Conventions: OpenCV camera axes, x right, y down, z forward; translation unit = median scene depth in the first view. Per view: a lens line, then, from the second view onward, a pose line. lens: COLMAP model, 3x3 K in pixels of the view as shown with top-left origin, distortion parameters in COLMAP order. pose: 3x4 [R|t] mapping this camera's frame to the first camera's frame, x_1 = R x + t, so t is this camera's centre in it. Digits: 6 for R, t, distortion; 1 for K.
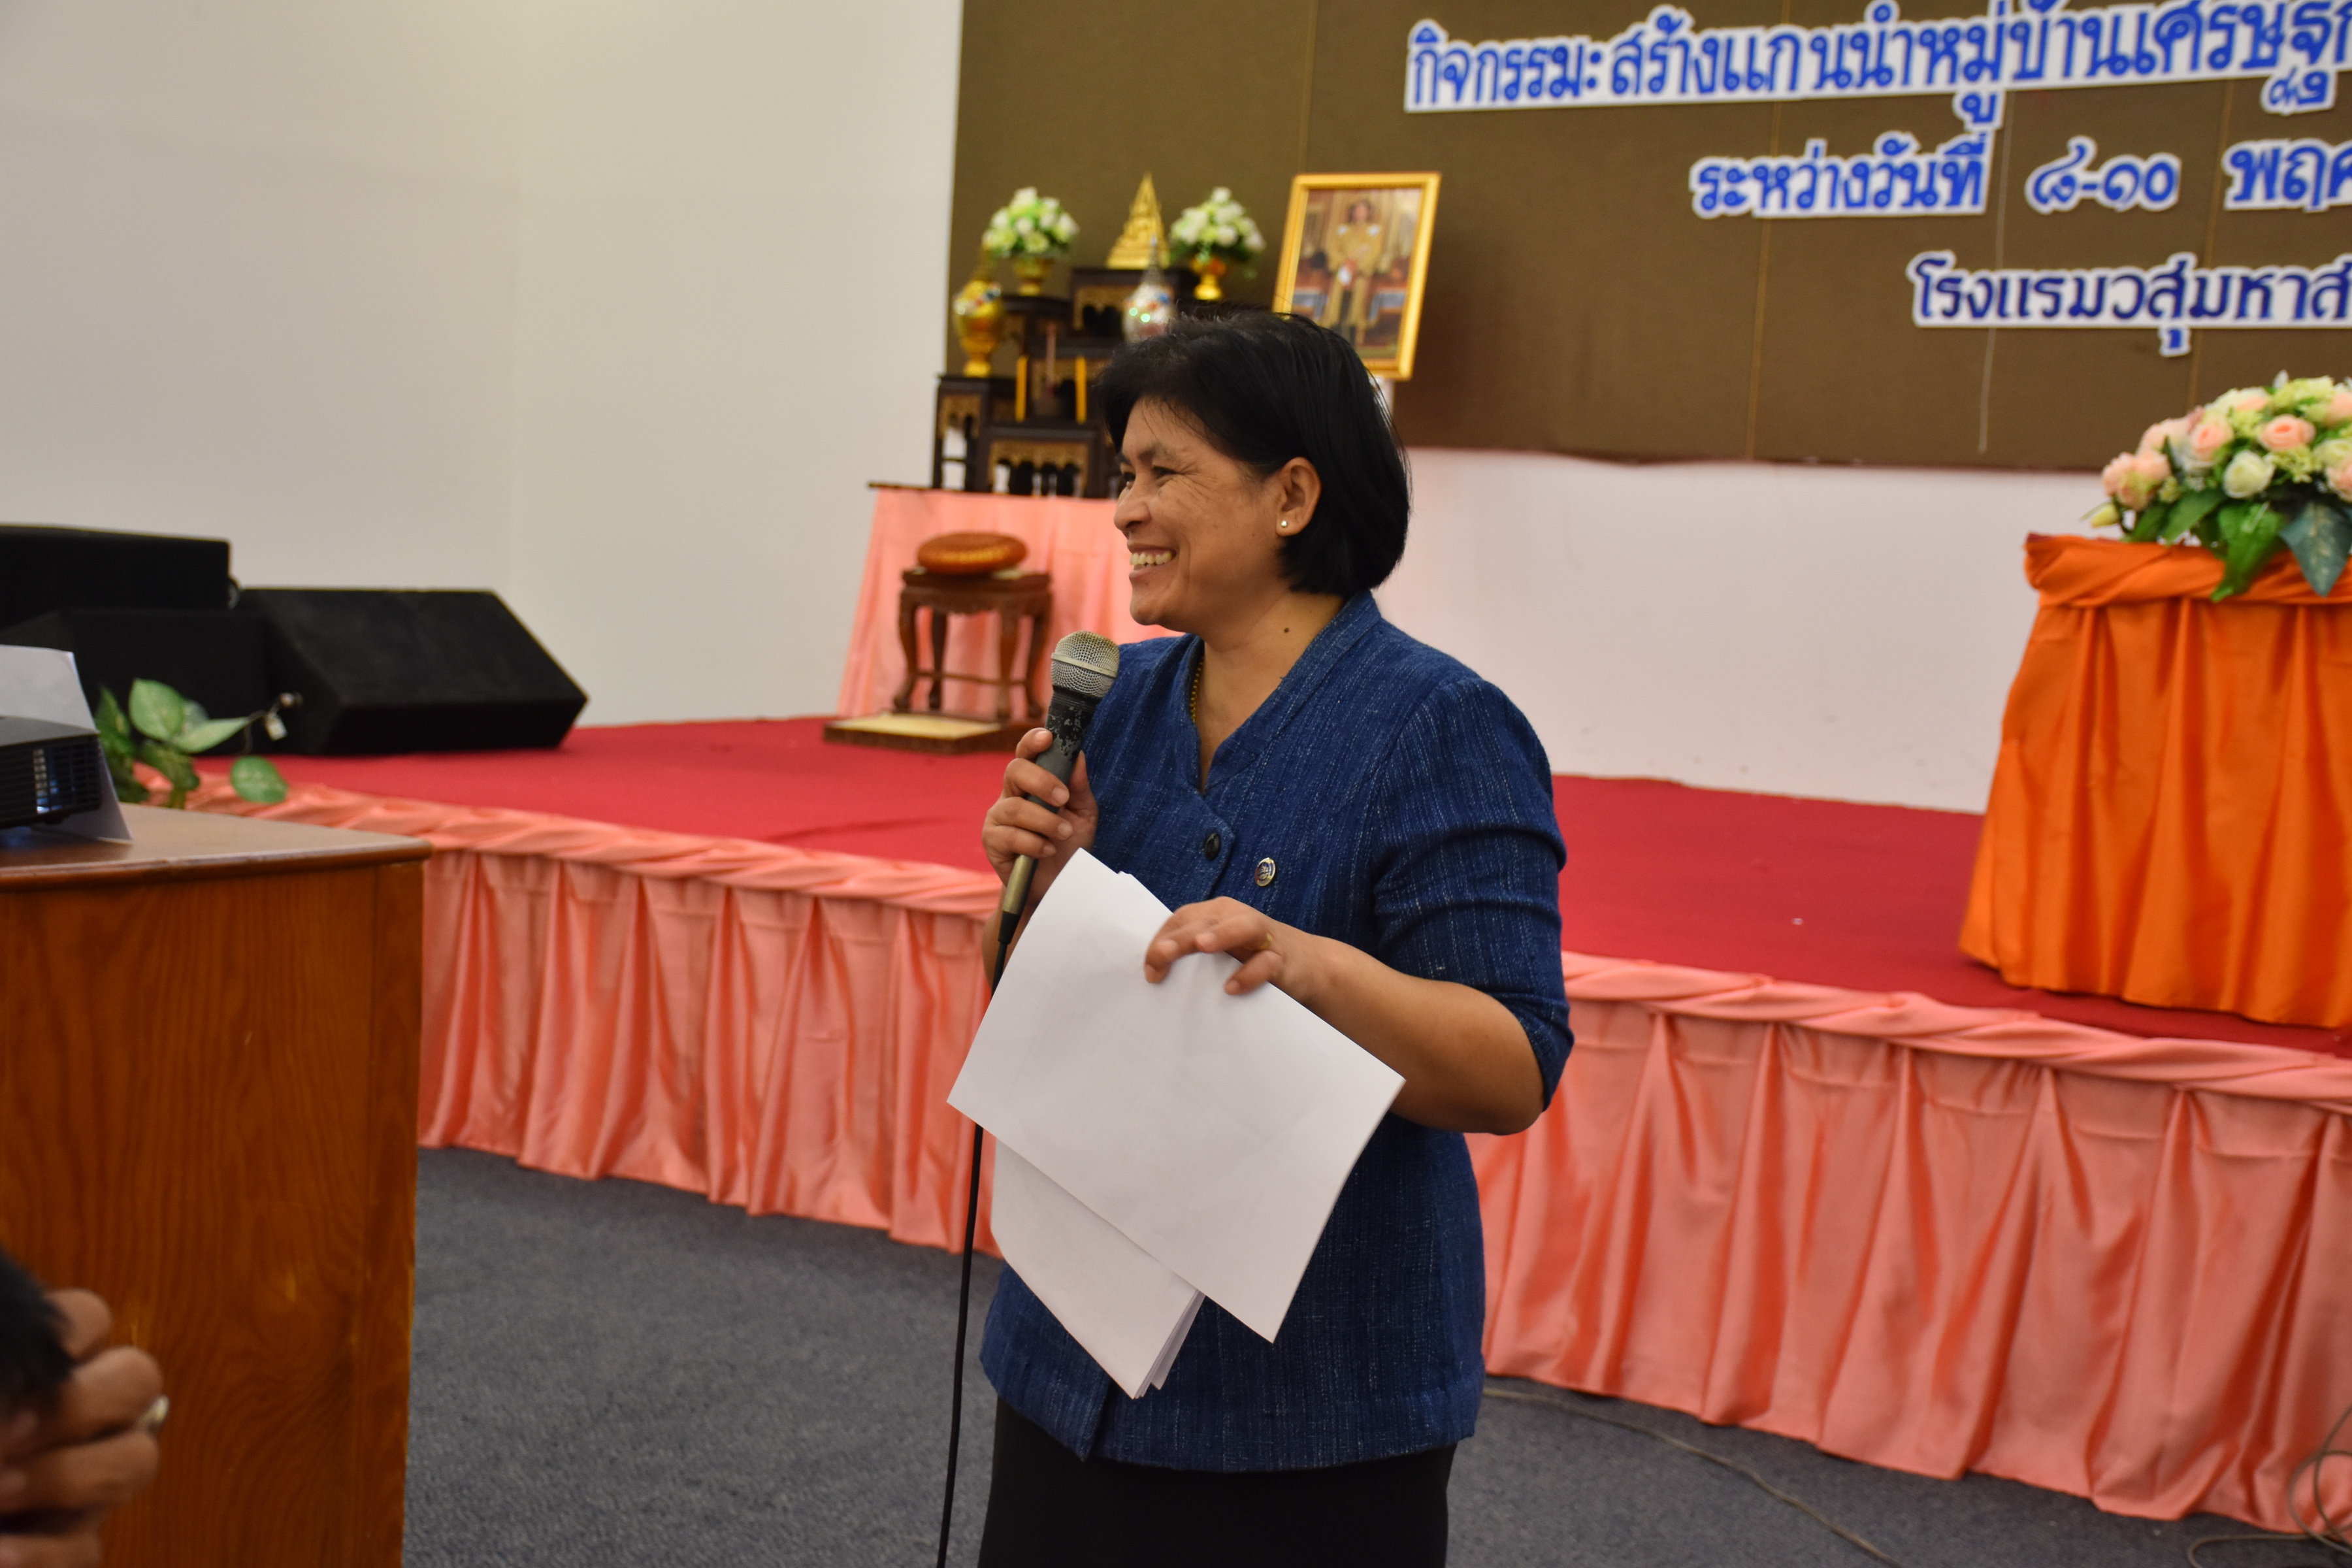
lens RADIAL K [[3177.9, 0, 1157.6], [0, 3177.9, 768.1], [0, 0, 1]] dist [0.196546, 0.000000]
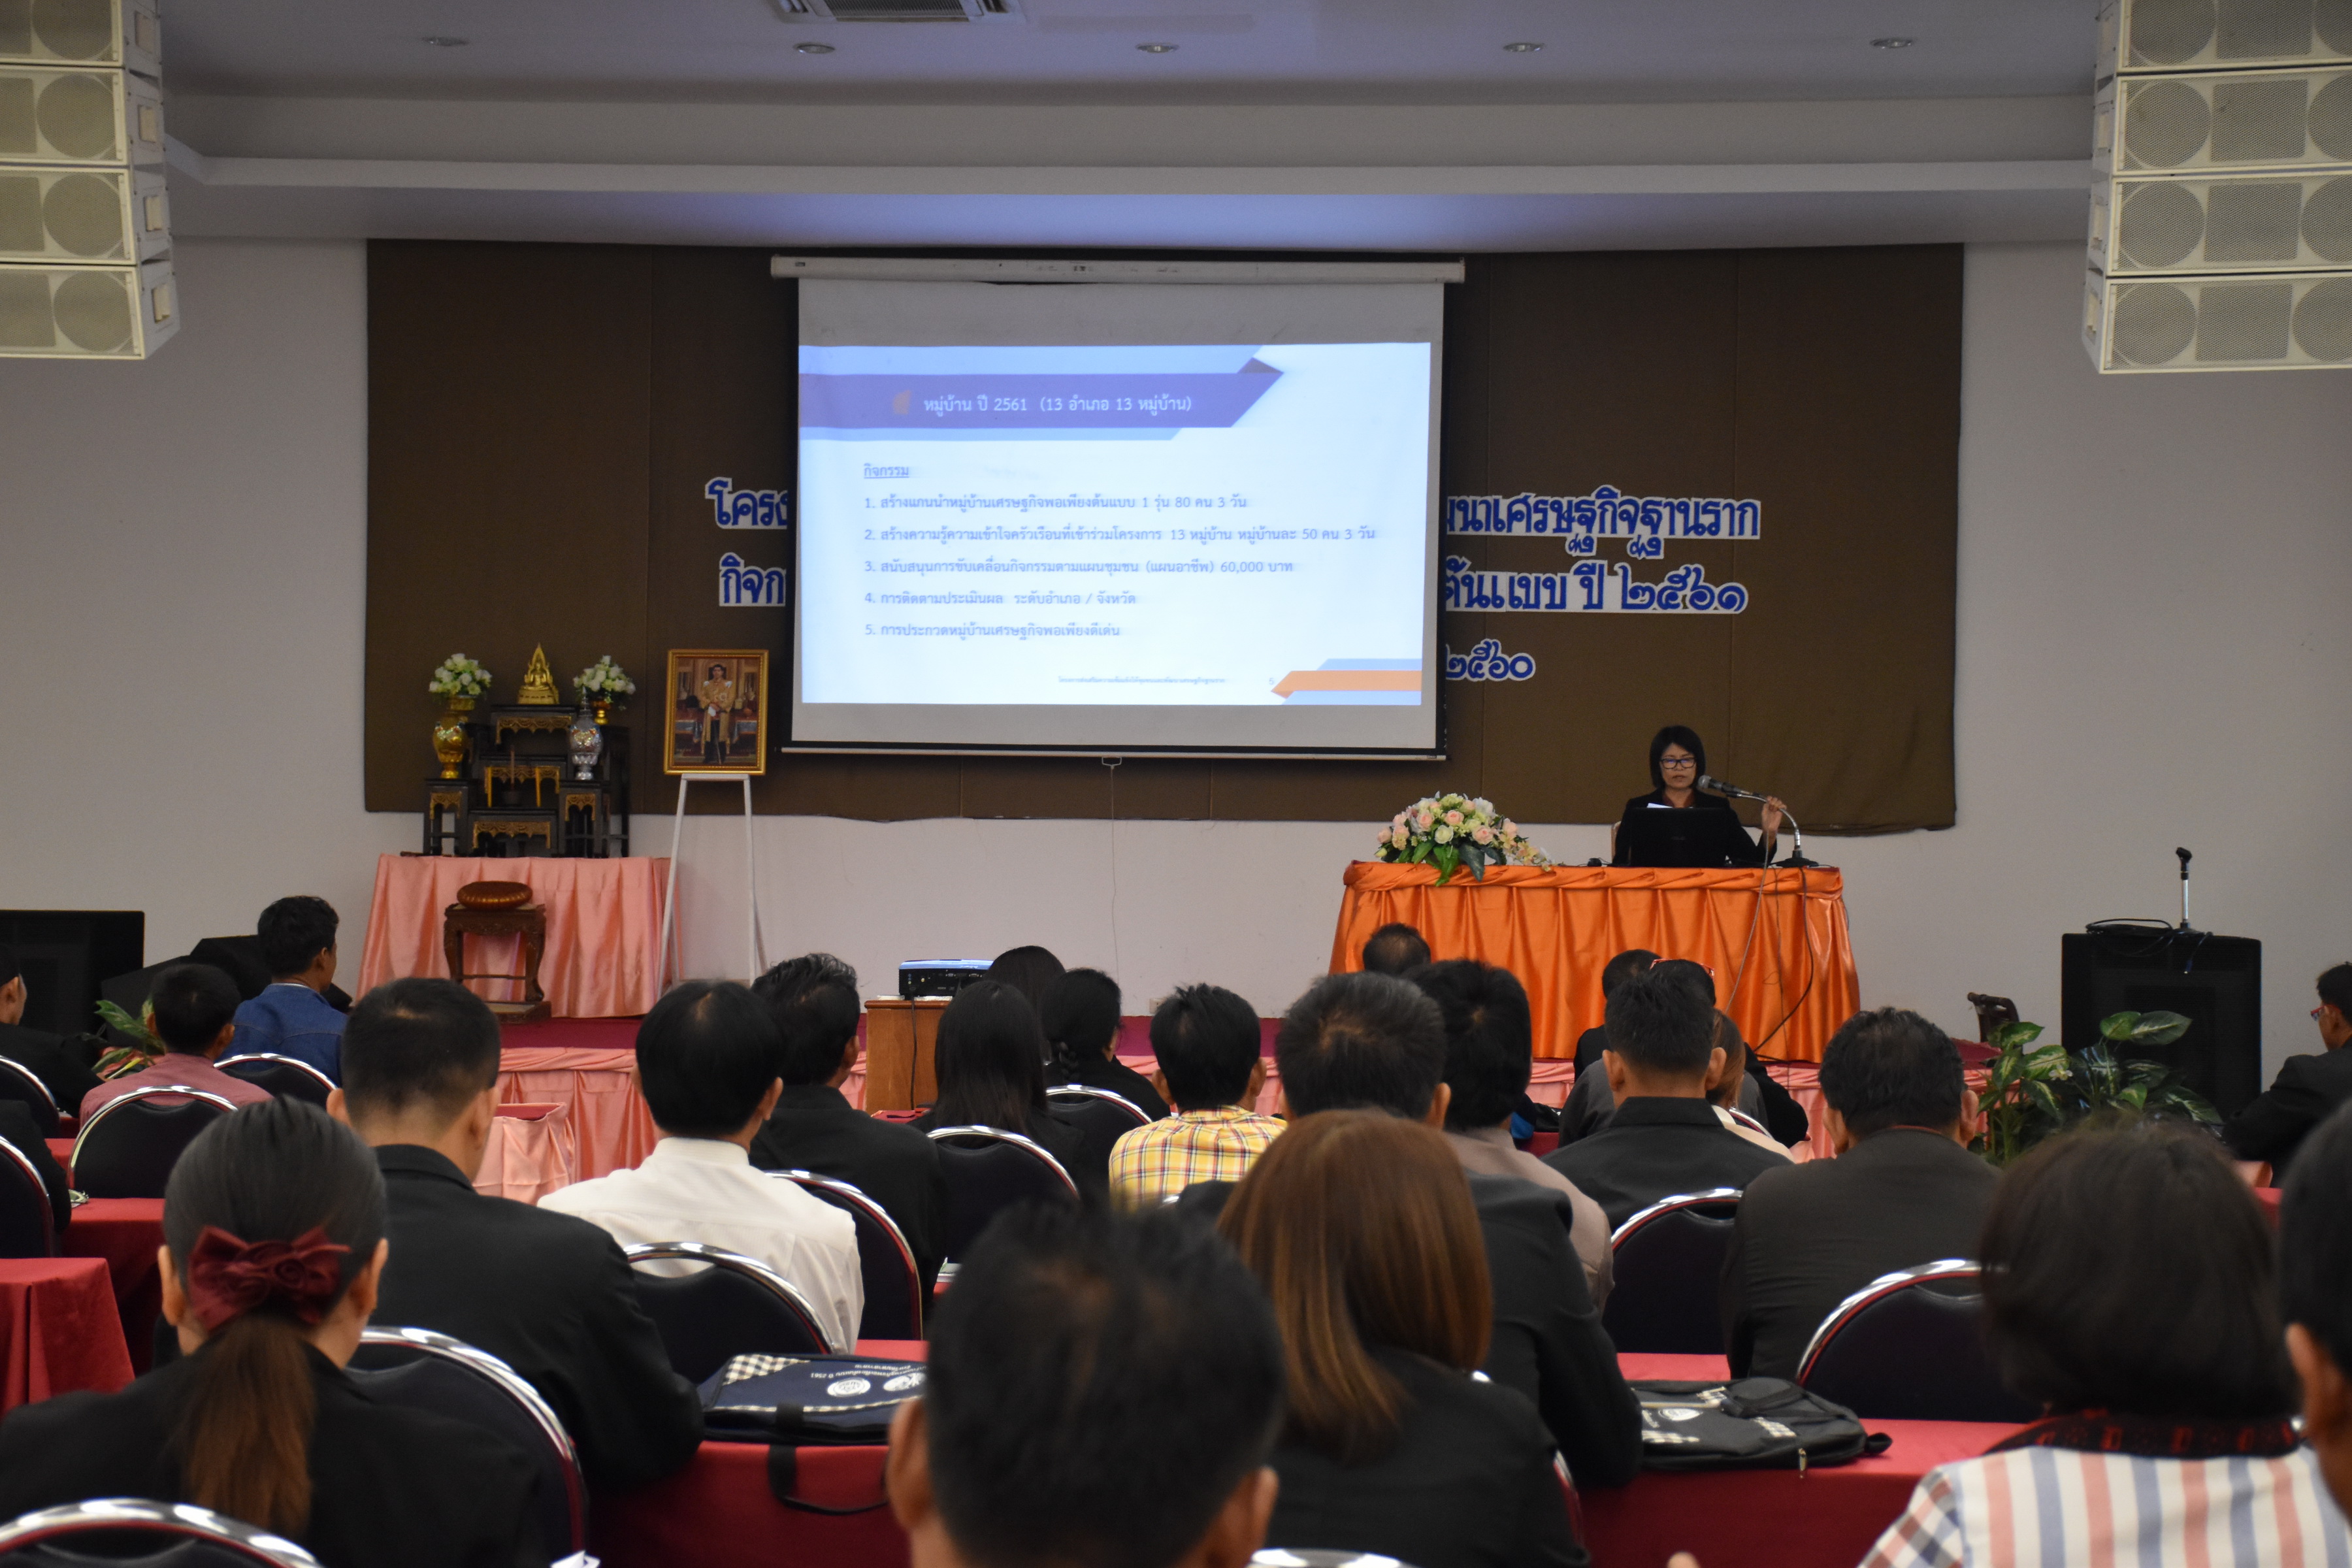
lens RADIAL K [[3357.4, 0, 1231.0], [0, 3357.4, 816.1], [0, 0, 1]] dist [0.308457, 0.000000]
pose [[0.864911, -0.040683, 0.500273, -0.614649], [0.079076, 0.995307, -0.055772, 0.014675], [-0.495657, 0.087797, 0.864070, -0.641162]]
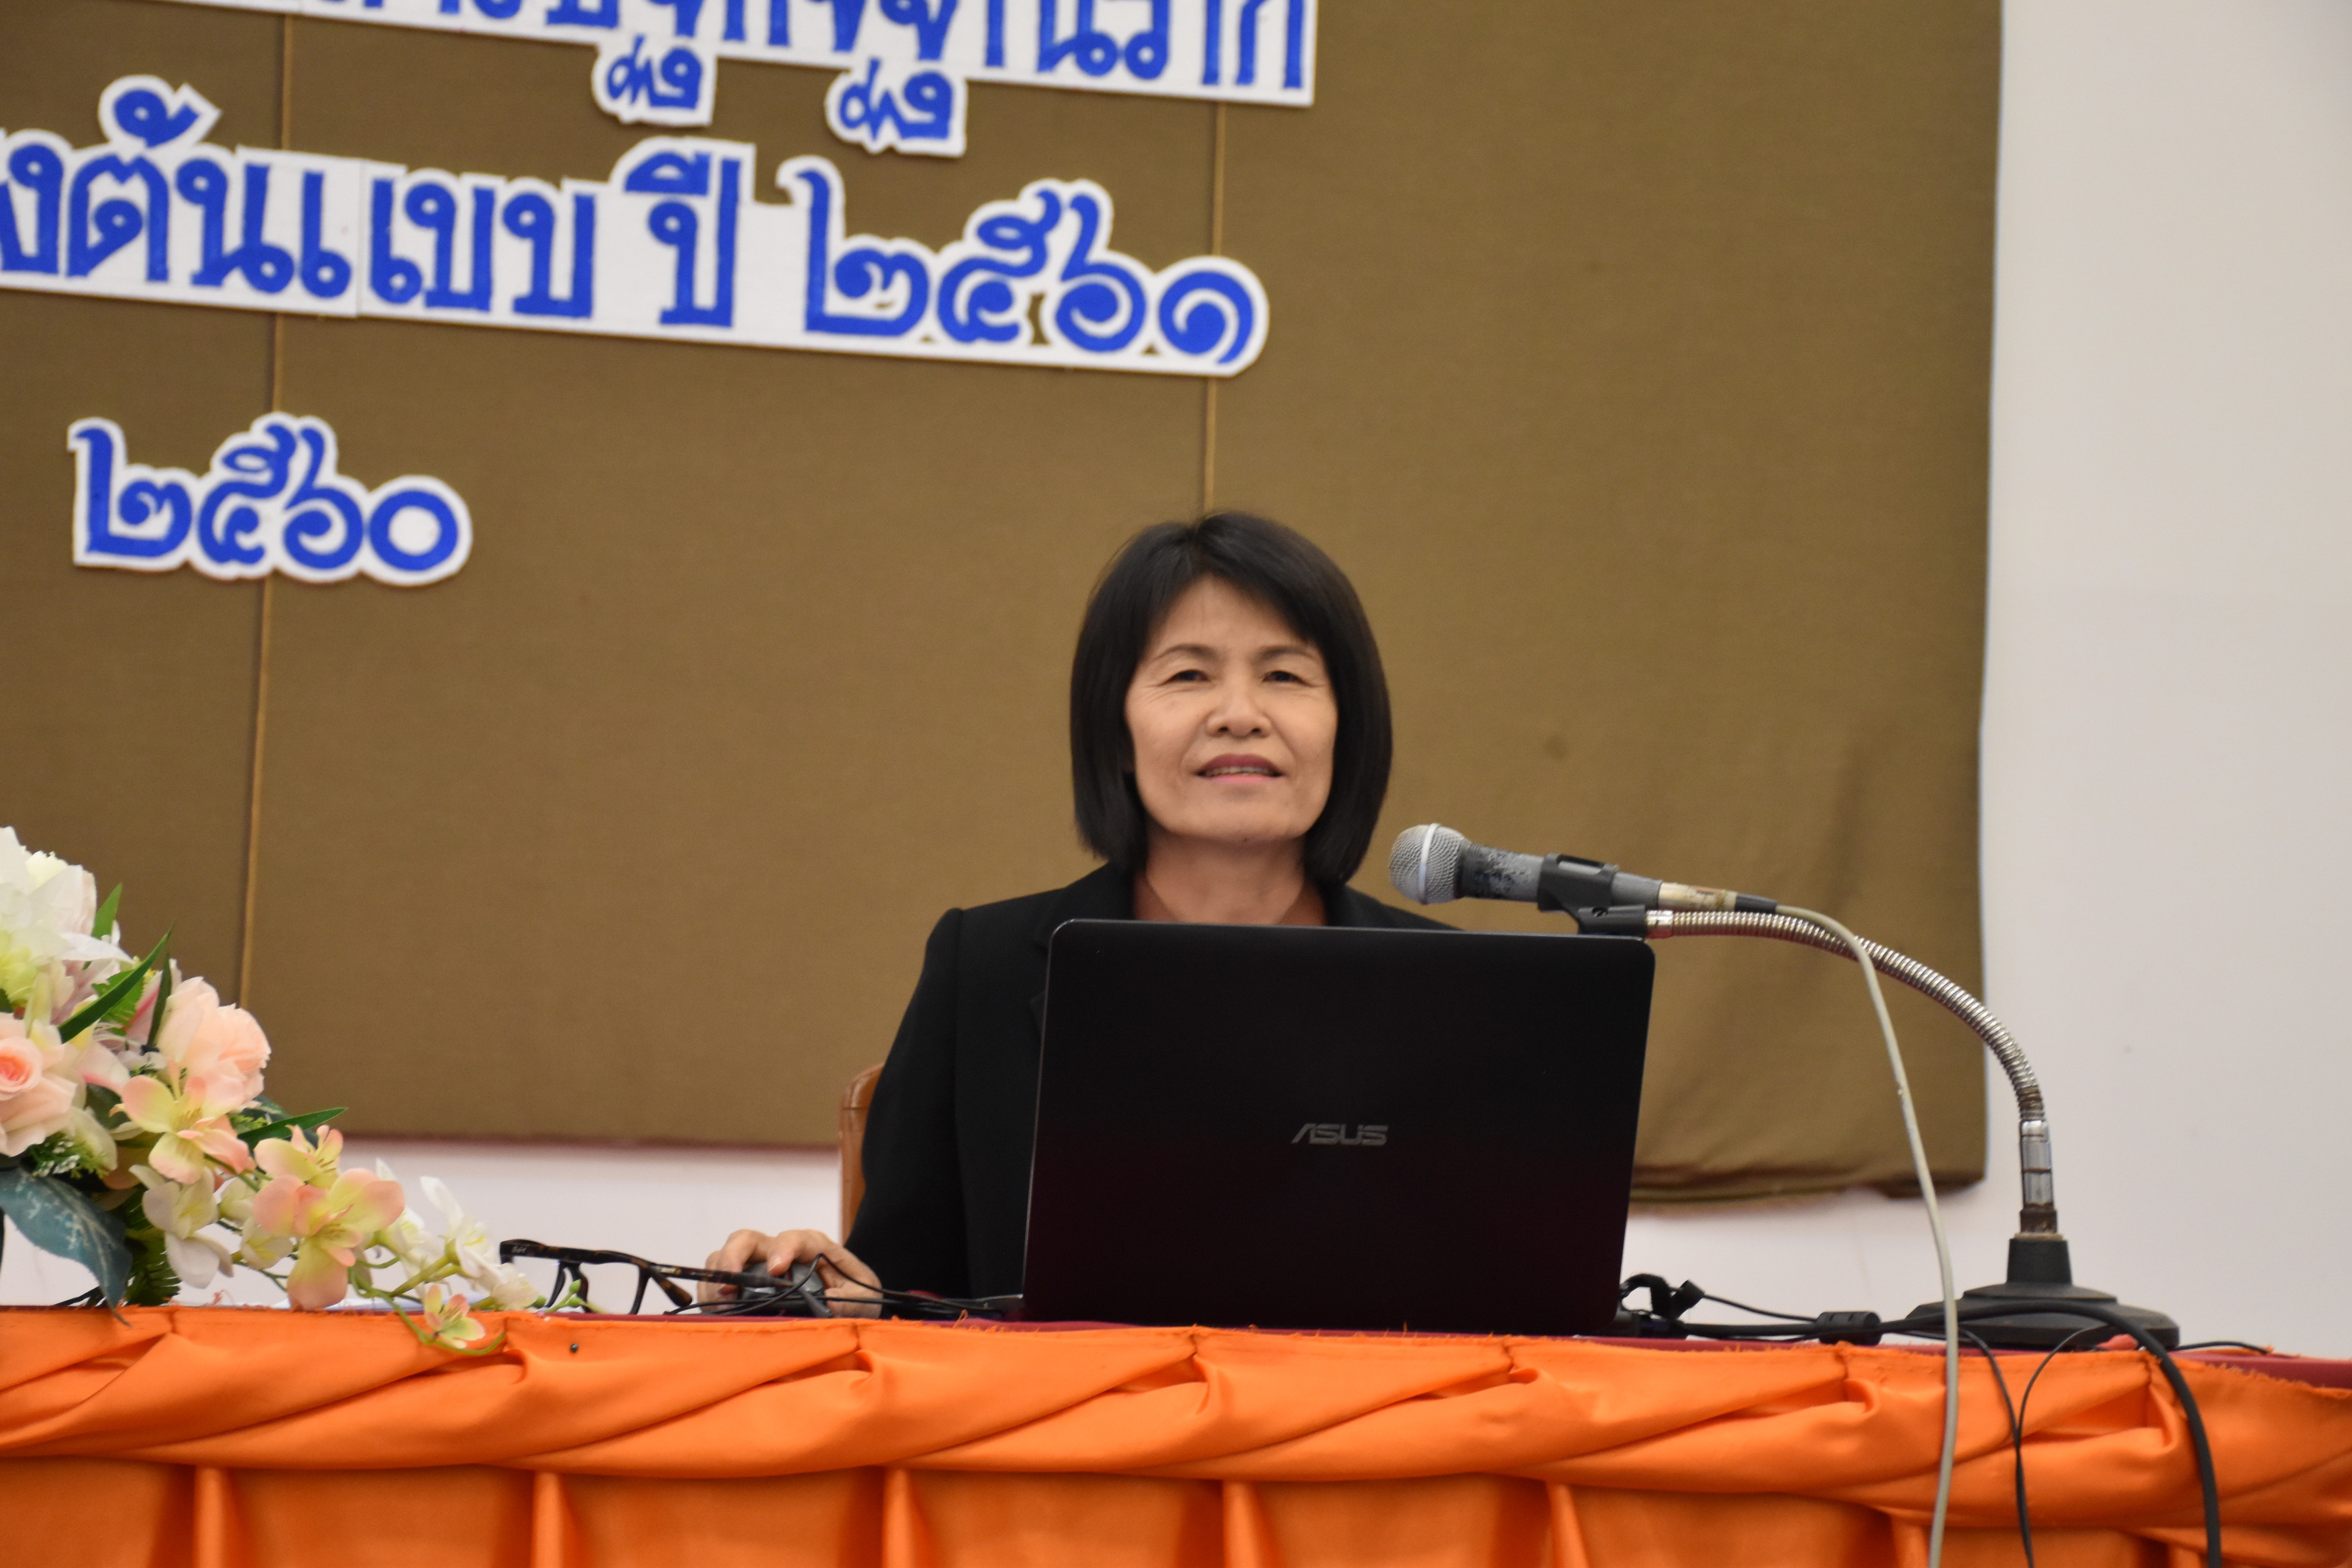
lens RADIAL K [[4960.7, 0, 1145.4], [0, 4960.7, 814.3], [0, 0, 1]] dist [0.502778, 0.000000]
pose [[0.737034, 0.030857, 0.675150, 0.050740], [0.070564, 0.989984, -0.122278, -0.023603], [-0.672161, 0.137765, 0.727475, 0.291379]]
